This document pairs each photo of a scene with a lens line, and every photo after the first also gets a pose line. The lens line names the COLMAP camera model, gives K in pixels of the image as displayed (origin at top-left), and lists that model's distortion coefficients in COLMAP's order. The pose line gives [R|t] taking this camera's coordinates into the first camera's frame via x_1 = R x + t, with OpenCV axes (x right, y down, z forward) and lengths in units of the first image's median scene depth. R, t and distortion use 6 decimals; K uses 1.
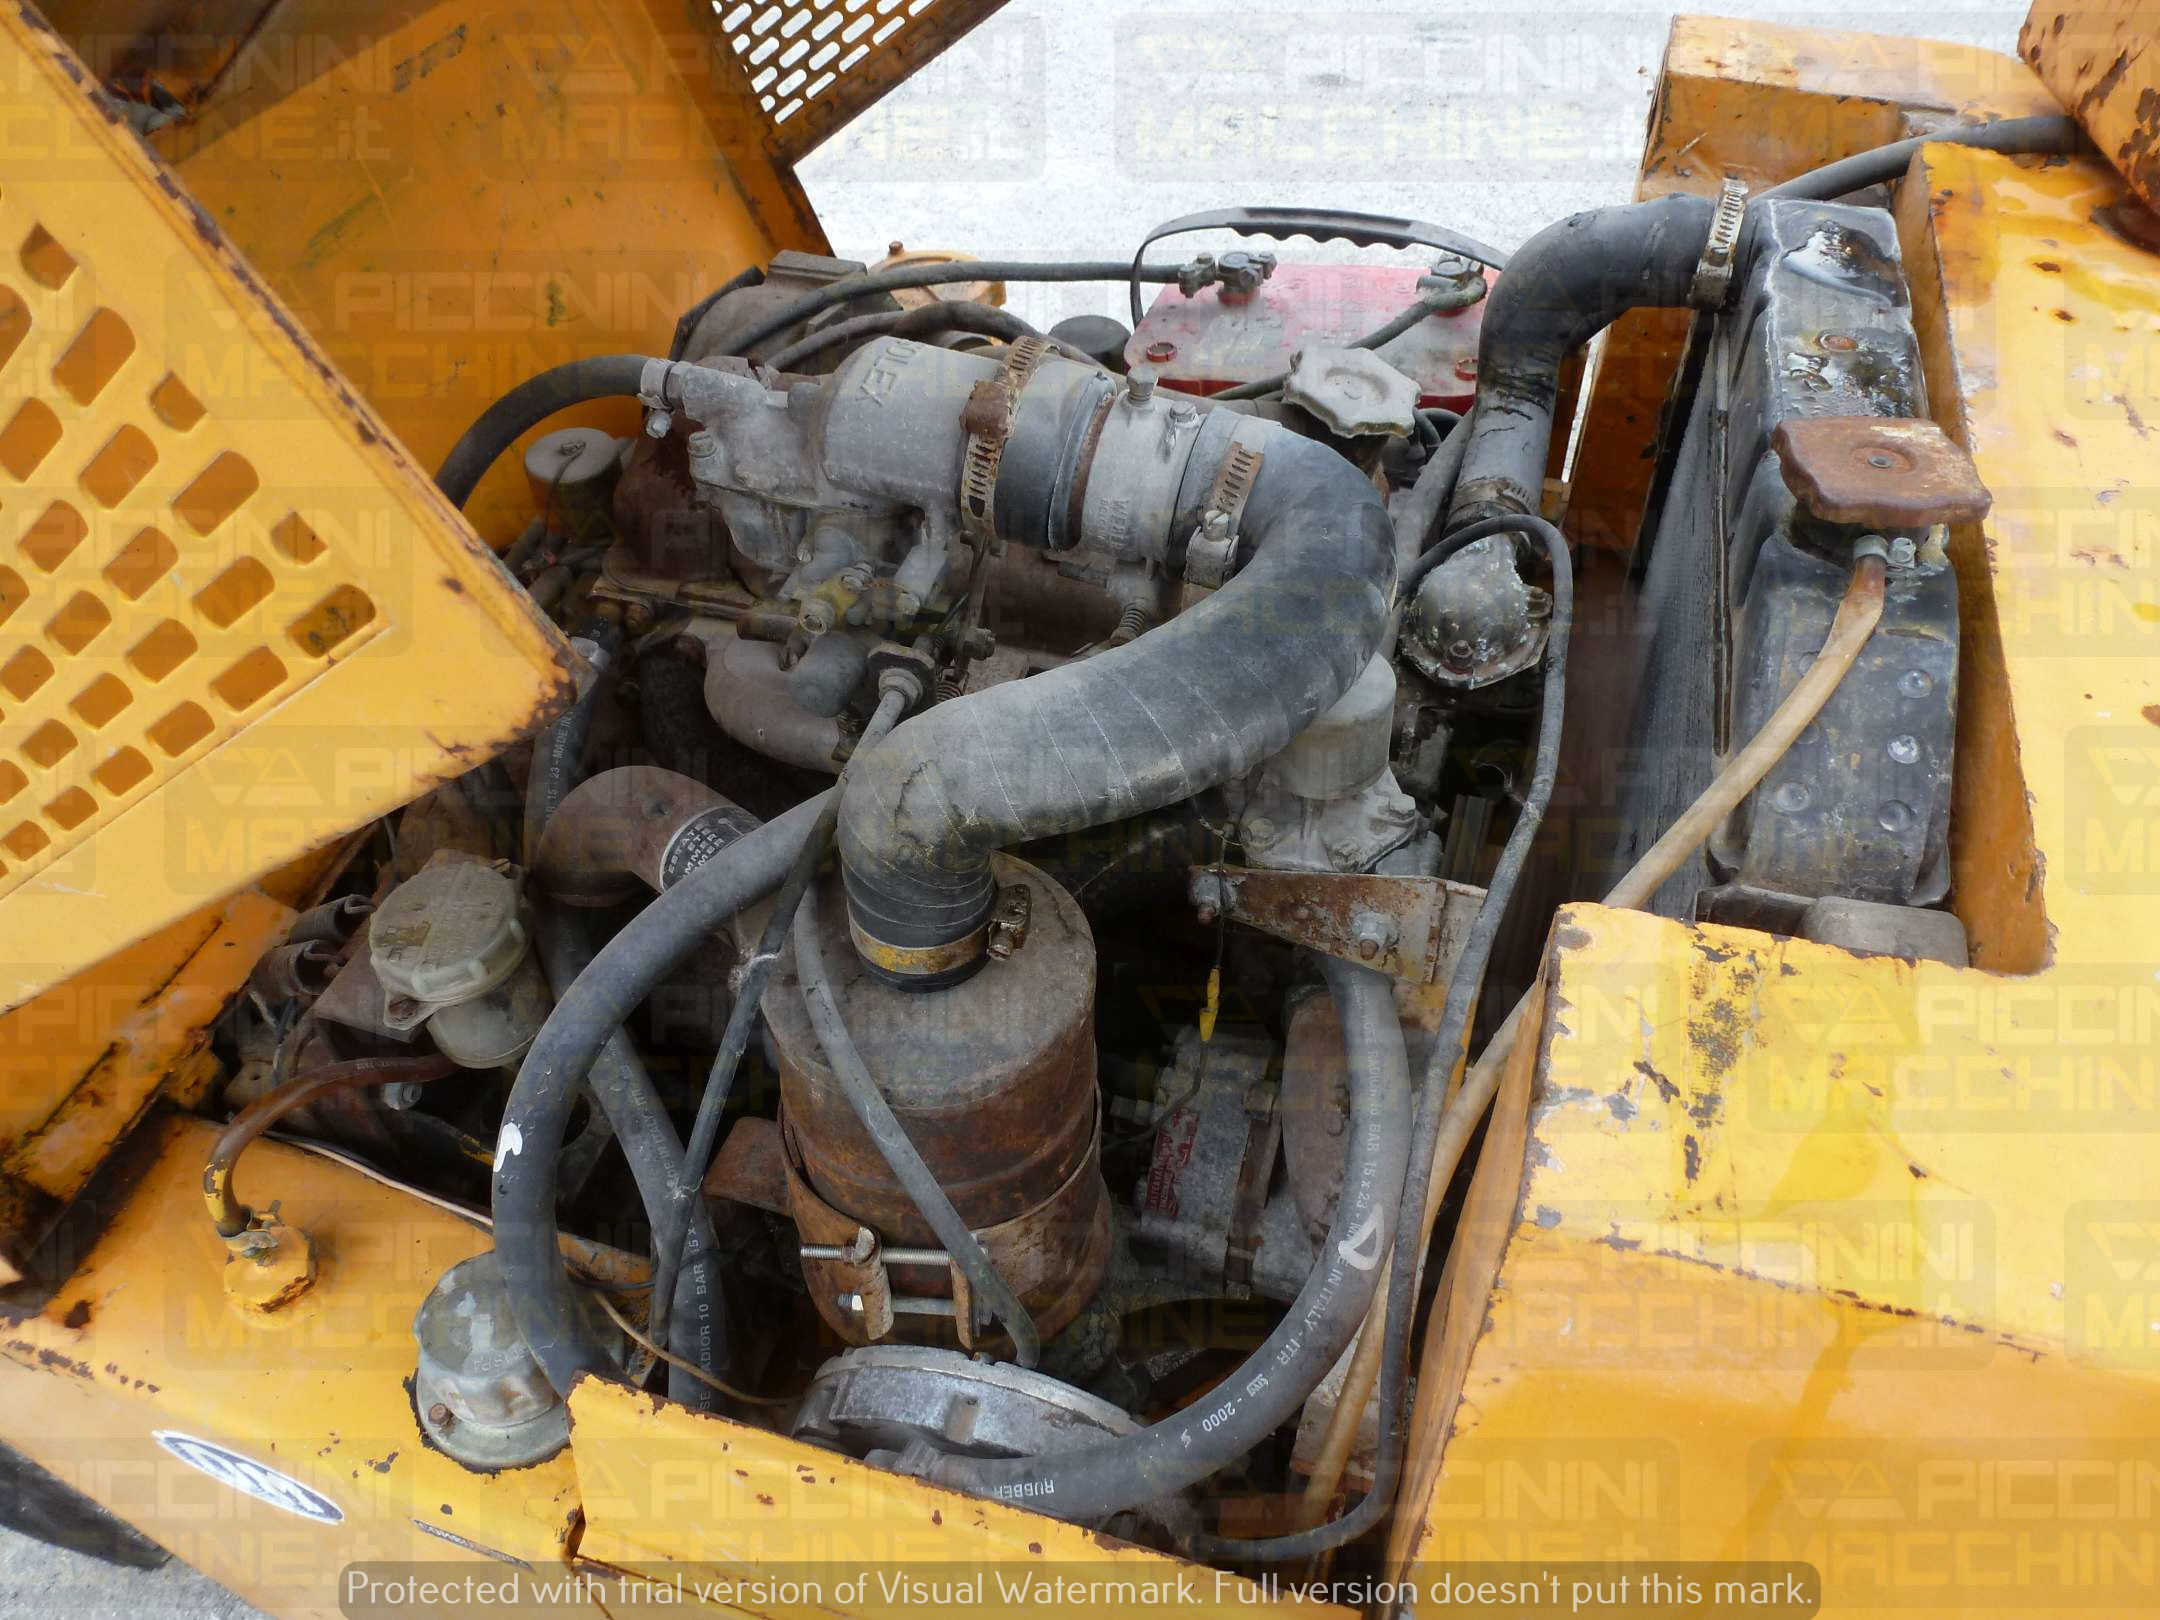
lens RADIAL K [[1551.9, 0, 1085.7], [0, 1551.9, 811.2], [0, 0, 1]] dist [-0.072811, 0.040490]
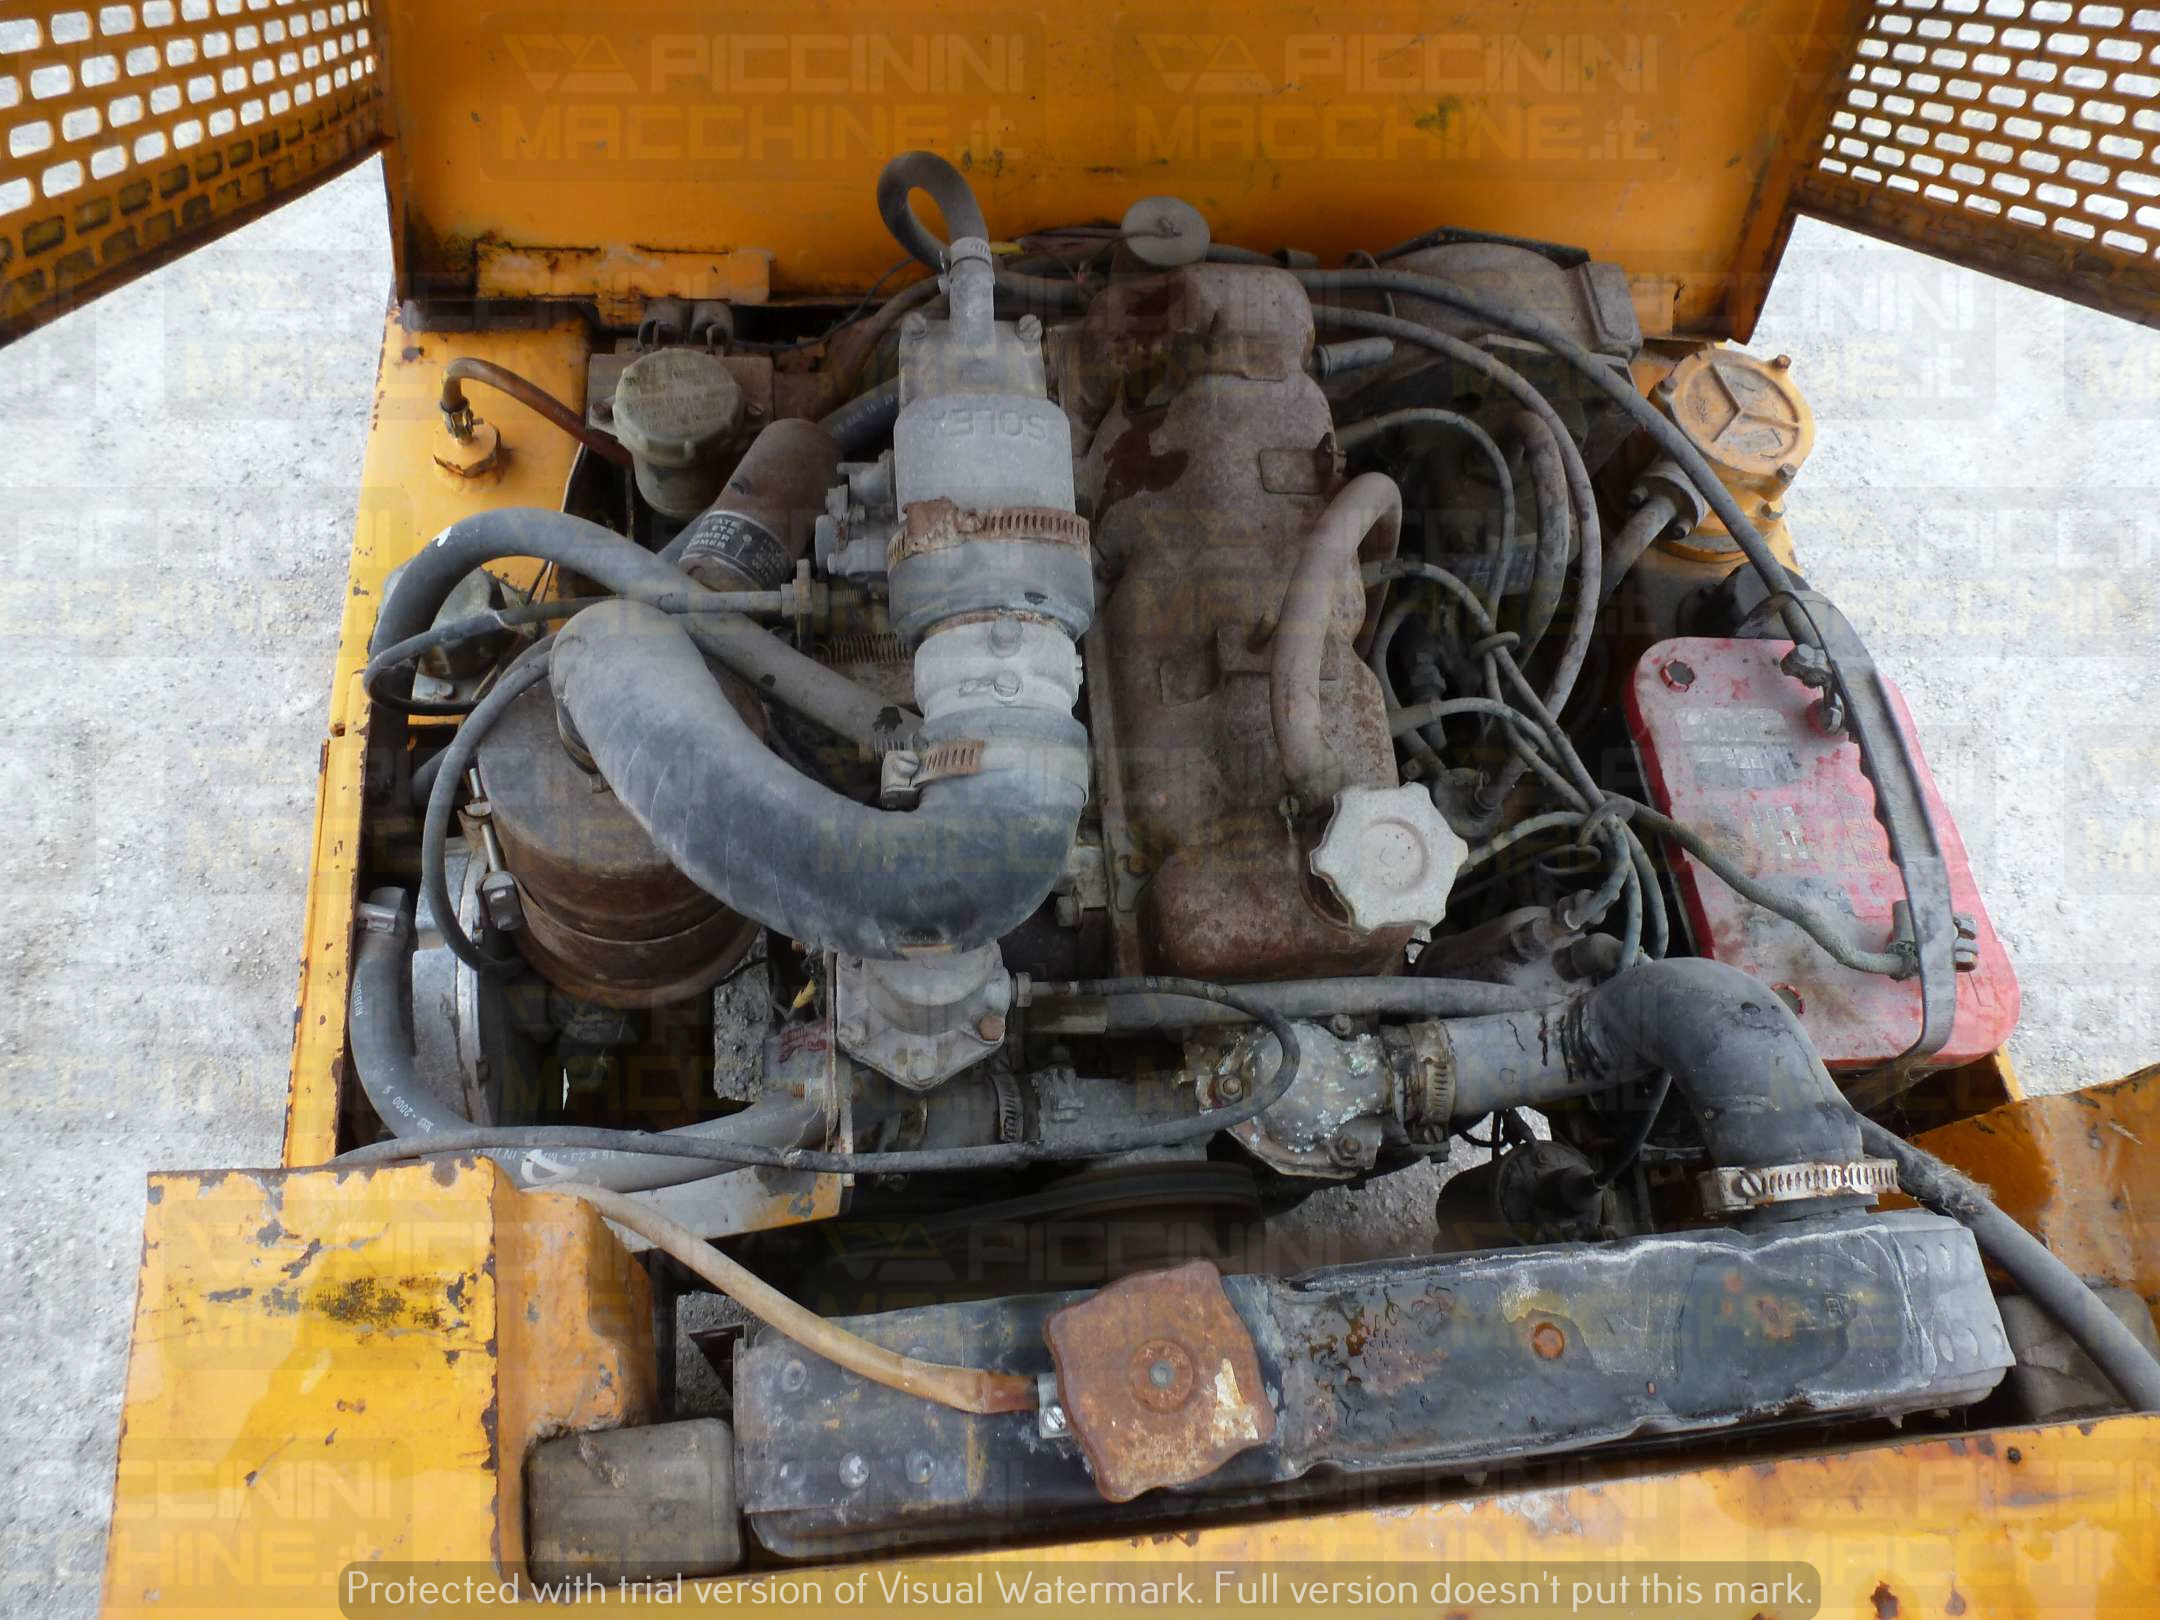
lens RADIAL K [[1551.9, 0, 1085.7], [0, 1551.9, 811.2], [0, 0, 1]] dist [-0.072811, 0.040490]
pose [[0.378475, 0.875023, -0.301814, 0.455743], [-0.769051, 0.478725, 0.423536, -0.676325], [0.515090, 0.071812, 0.854123, 0.184568]]
